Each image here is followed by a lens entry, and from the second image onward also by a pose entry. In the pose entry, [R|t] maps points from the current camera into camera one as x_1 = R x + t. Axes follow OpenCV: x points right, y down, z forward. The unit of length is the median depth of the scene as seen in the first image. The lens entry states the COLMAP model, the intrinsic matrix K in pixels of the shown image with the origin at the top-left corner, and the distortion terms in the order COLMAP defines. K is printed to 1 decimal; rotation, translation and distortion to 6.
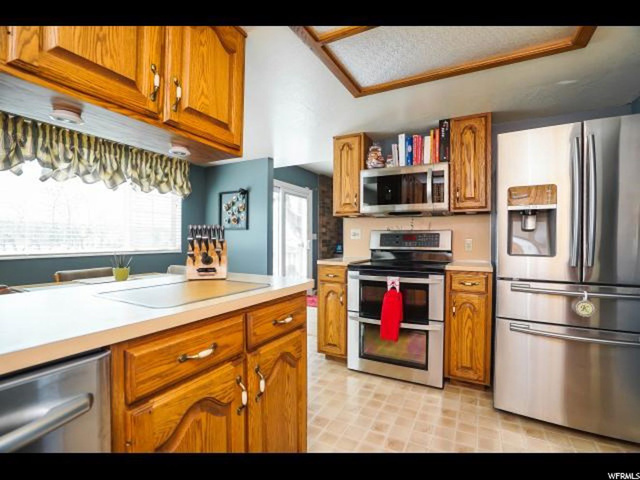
lens RADIAL K [[309.5, 0, 321.2], [0, 309.5, 243.3], [0, 0, 1]] dist [-0.034431, 0.002403]
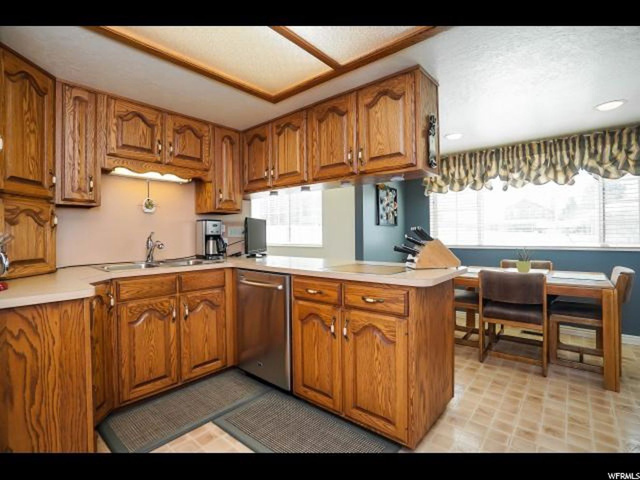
lens RADIAL K [[309.5, 0, 321.9], [0, 309.5, 237.8], [0, 0, 1]] dist [-0.034431, 0.002403]
pose [[-0.225823, 0.010399, -0.974113, 0.540062], [0.002269, 0.999946, 0.010149, -0.013514], [0.974166, 0.000081, -0.225835, 0.487465]]
